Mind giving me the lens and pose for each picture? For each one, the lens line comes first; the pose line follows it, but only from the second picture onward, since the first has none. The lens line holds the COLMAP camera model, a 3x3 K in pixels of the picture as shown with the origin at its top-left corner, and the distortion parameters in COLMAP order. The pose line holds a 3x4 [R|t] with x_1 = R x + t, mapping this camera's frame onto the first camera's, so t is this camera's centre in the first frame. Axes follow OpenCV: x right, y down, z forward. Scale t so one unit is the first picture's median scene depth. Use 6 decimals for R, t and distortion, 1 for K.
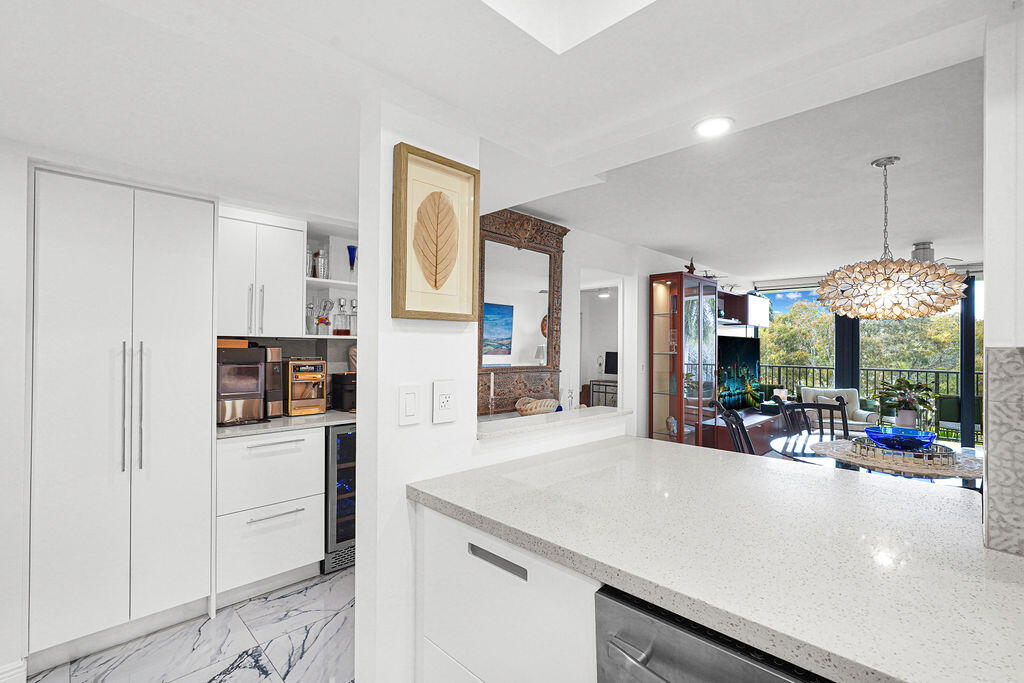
lens RADIAL K [[462.8, 0, 512.6], [0, 462.8, 342.7], [0, 0, 1]] dist [-0.020954, 0.009365]
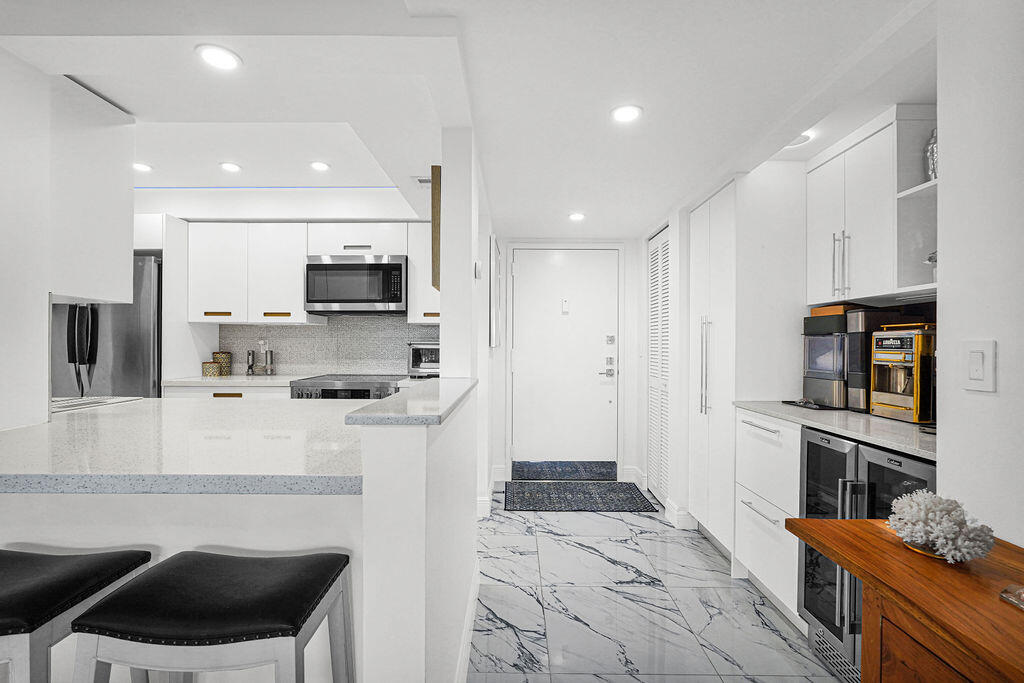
lens RADIAL K [[462.8, 0, 512.6], [0, 462.8, 342.7], [0, 0, 1]] dist [-0.020954, 0.009365]
pose [[-0.711043, -0.011871, -0.703048, 0.379082], [-0.000830, 0.999871, -0.016042, 0.072466], [0.703148, -0.010823, -0.710961, 1.193861]]
